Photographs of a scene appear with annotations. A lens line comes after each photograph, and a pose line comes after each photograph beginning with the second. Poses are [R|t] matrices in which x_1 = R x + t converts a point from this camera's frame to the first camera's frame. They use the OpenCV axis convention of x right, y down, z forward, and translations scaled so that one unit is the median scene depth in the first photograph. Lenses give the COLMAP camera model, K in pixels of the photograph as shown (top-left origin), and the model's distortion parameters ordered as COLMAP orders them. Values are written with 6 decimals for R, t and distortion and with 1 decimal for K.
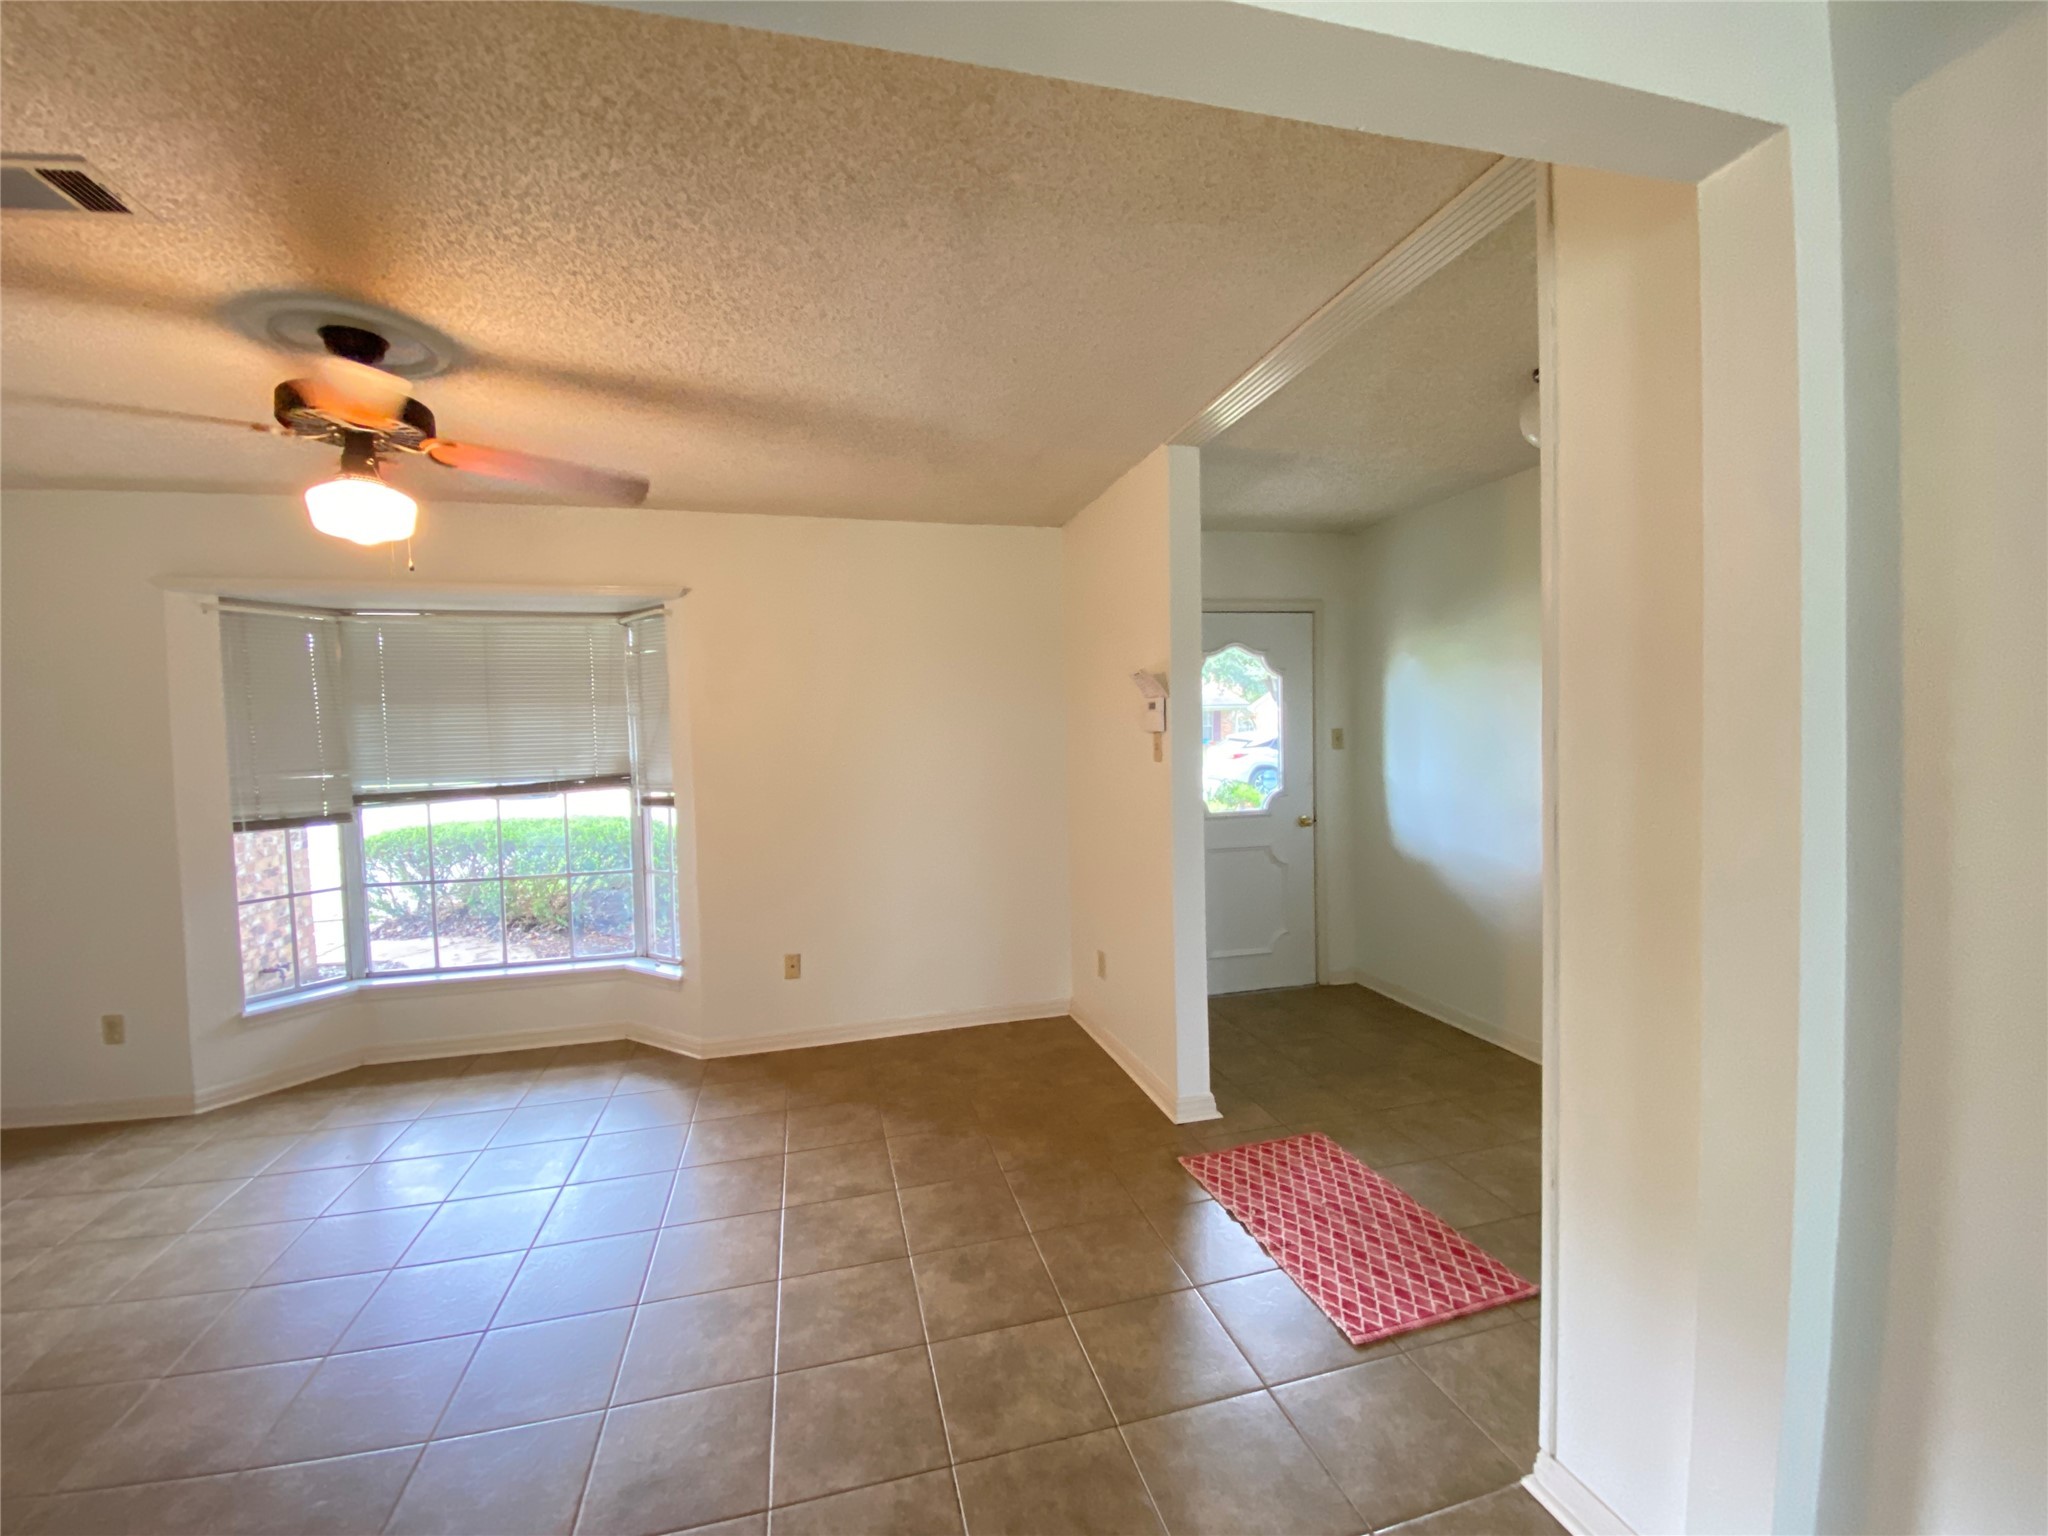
lens RADIAL K [[837.9, 0, 1000.2], [0, 837.9, 753.8], [0, 0, 1]] dist [-0.001071, -0.000228]
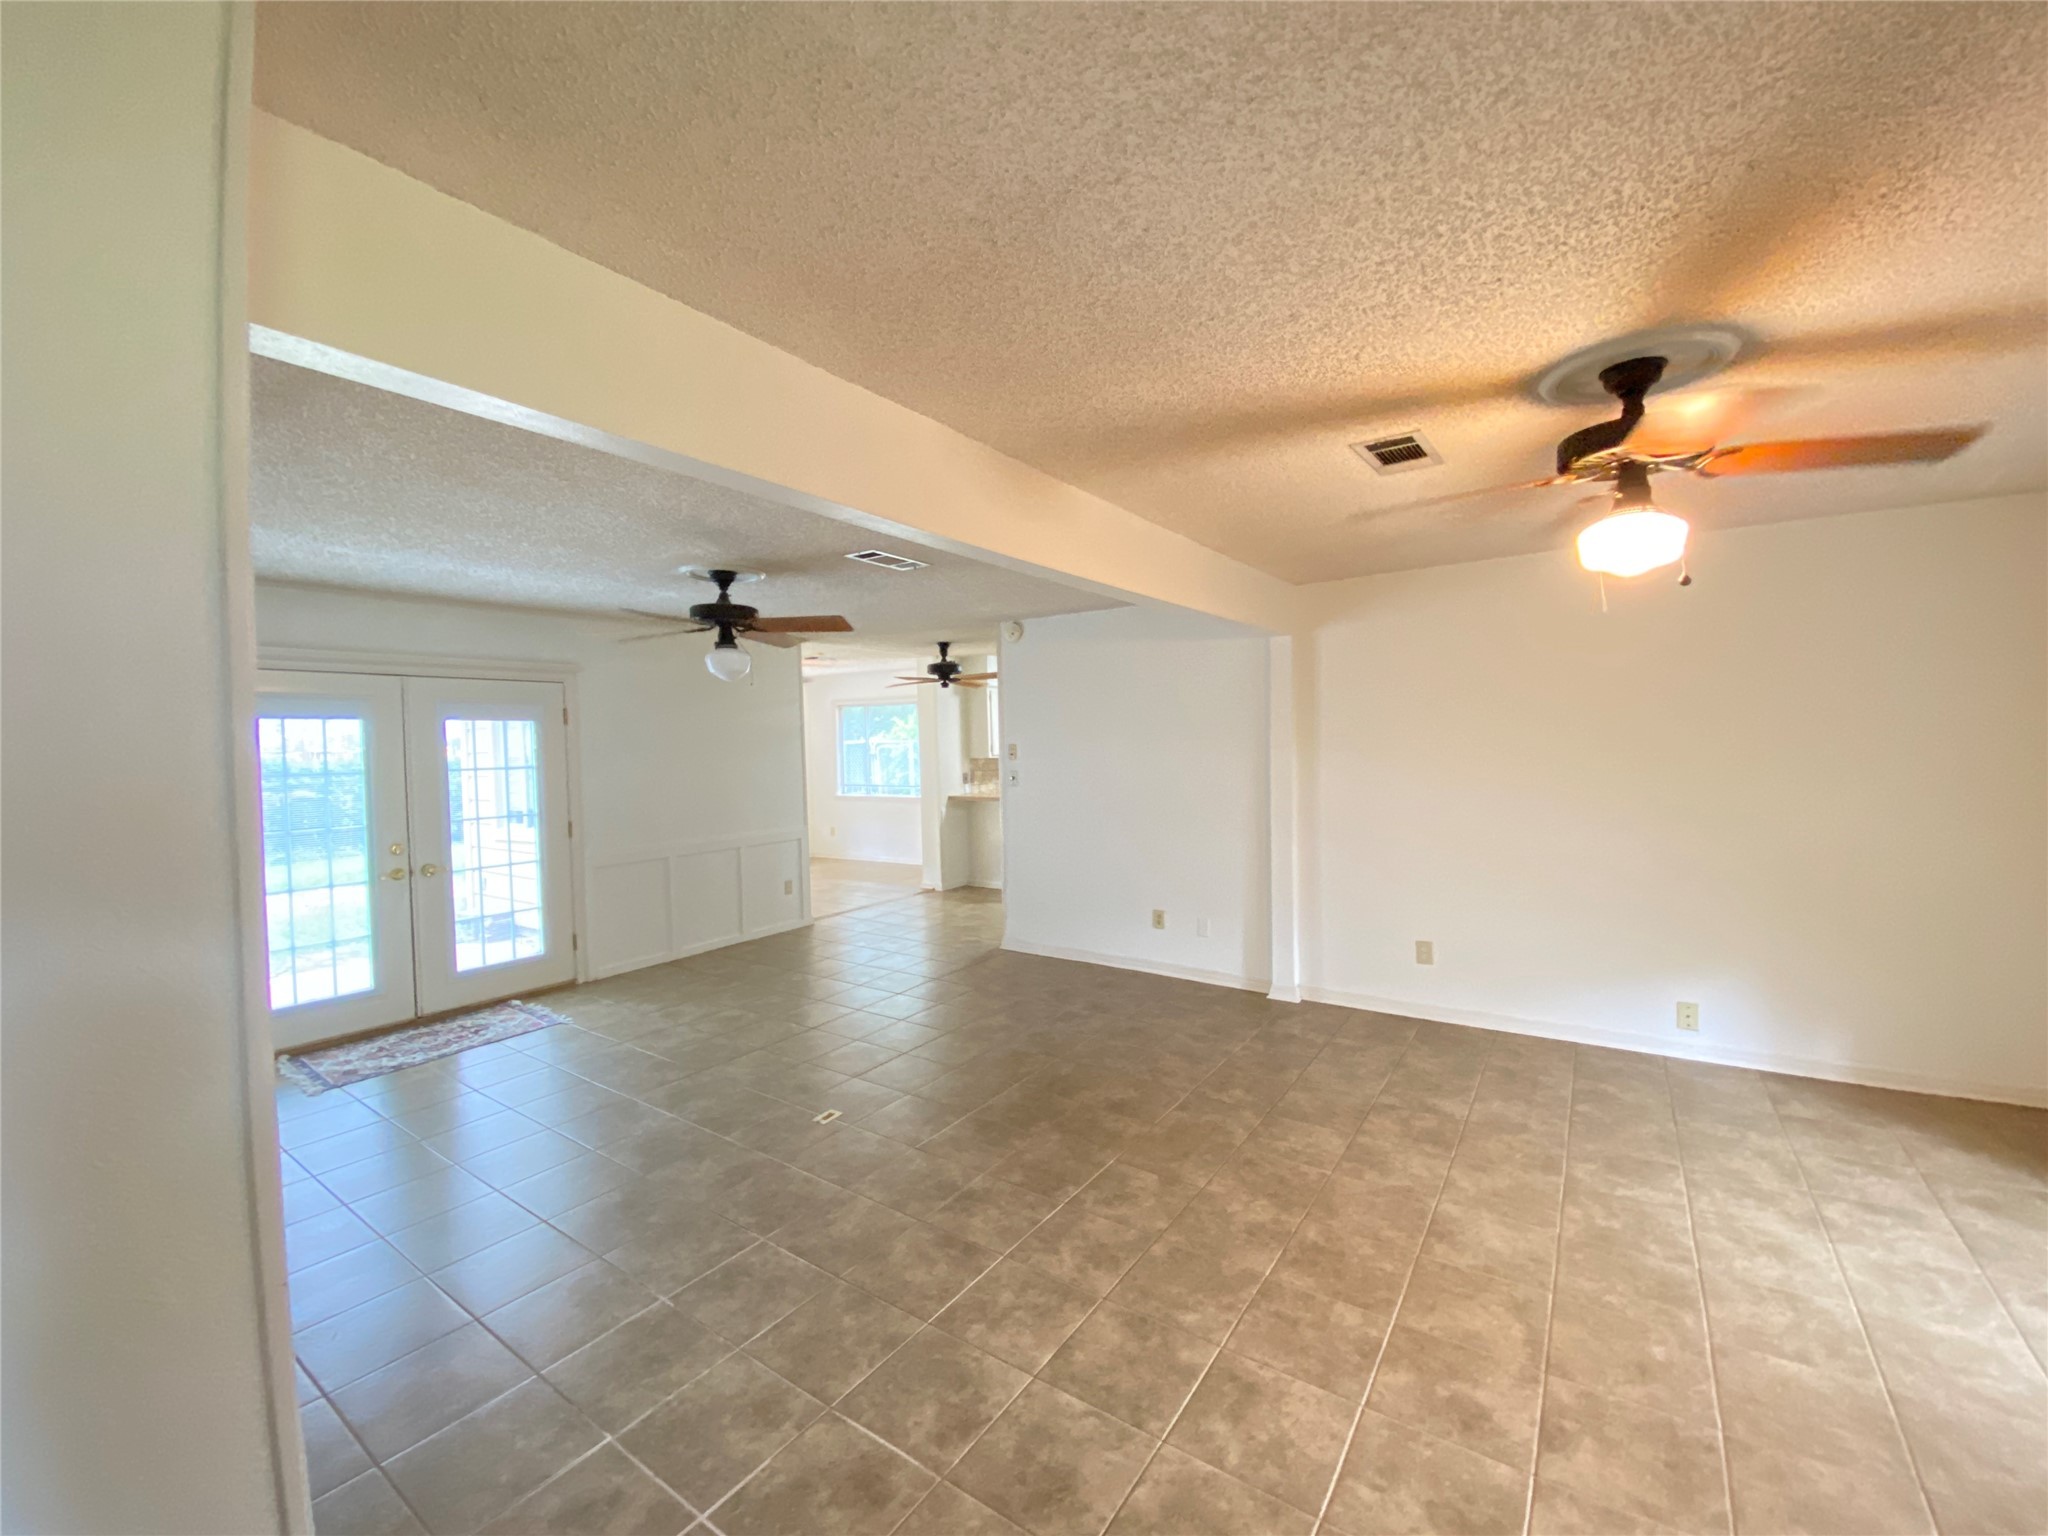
lens RADIAL K [[825.1, 0, 1029.0], [0, 825.1, 765.9], [0, 0, 1]] dist [0.013353, -0.016350]
pose [[-0.740455, 0.061552, -0.669281, 0.244125], [0.017537, 0.997228, 0.072310, -0.058795], [0.671877, 0.041805, -0.739482, 0.706375]]
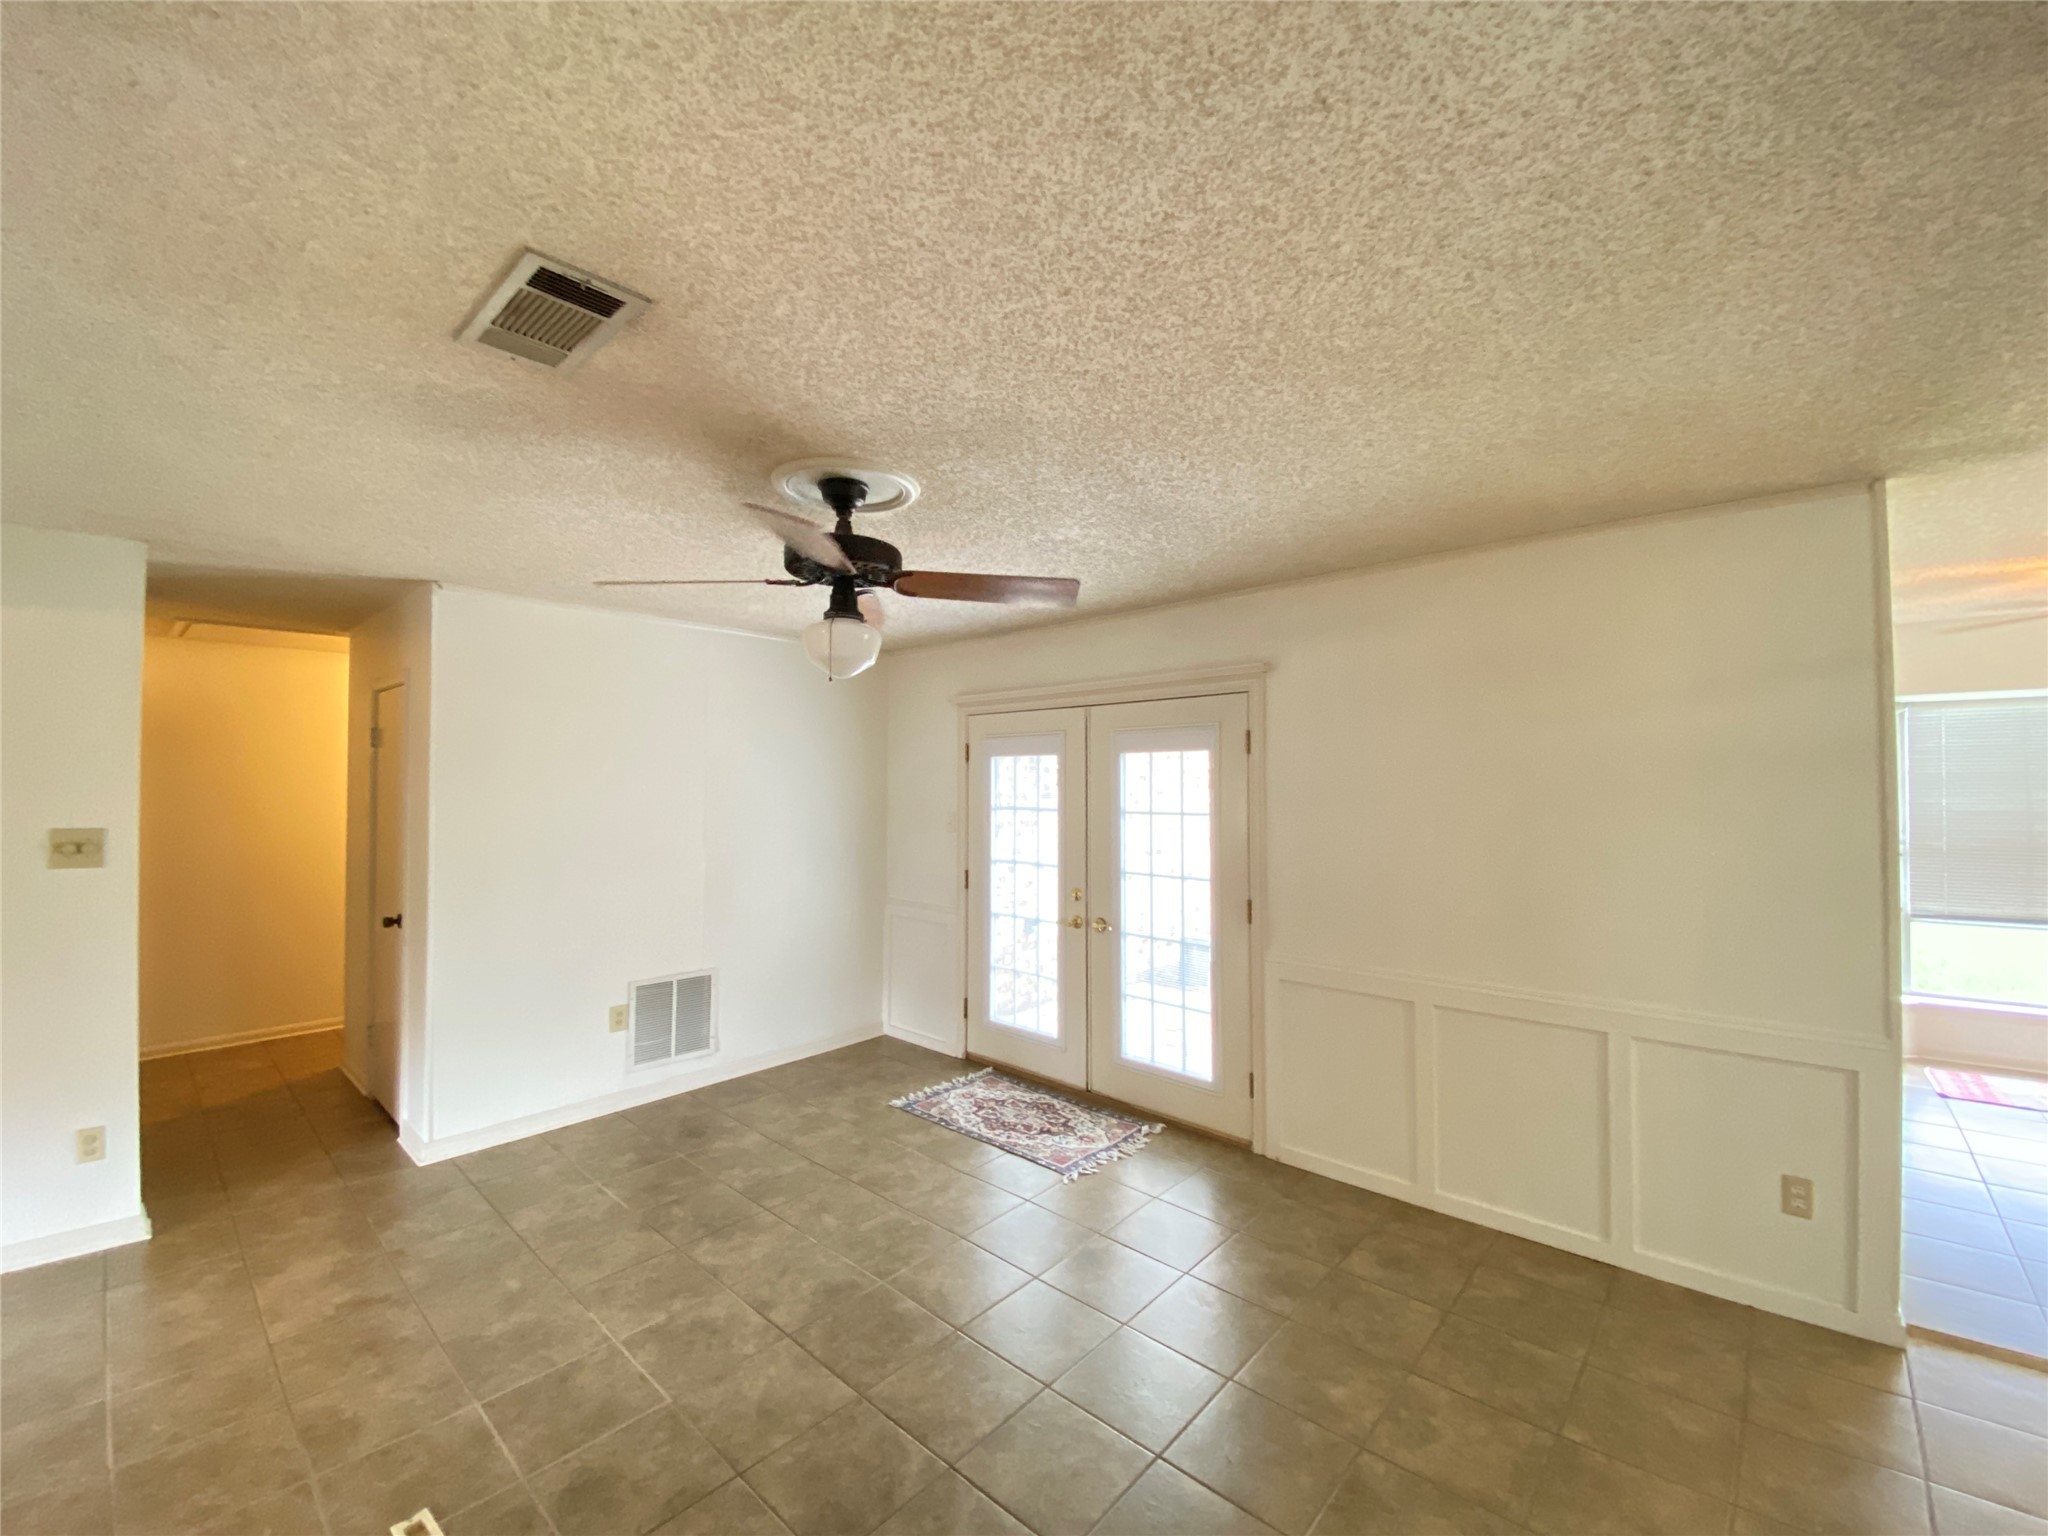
lens RADIAL K [[825.1, 0, 1029.0], [0, 825.1, 765.9], [0, 0, 1]] dist [0.013353, -0.016350]
pose [[-0.566902, 0.045302, 0.822539, -0.766836], [0.043570, 0.998738, -0.024977, -0.013825], [-0.822632, 0.021678, -0.568160, -0.140146]]
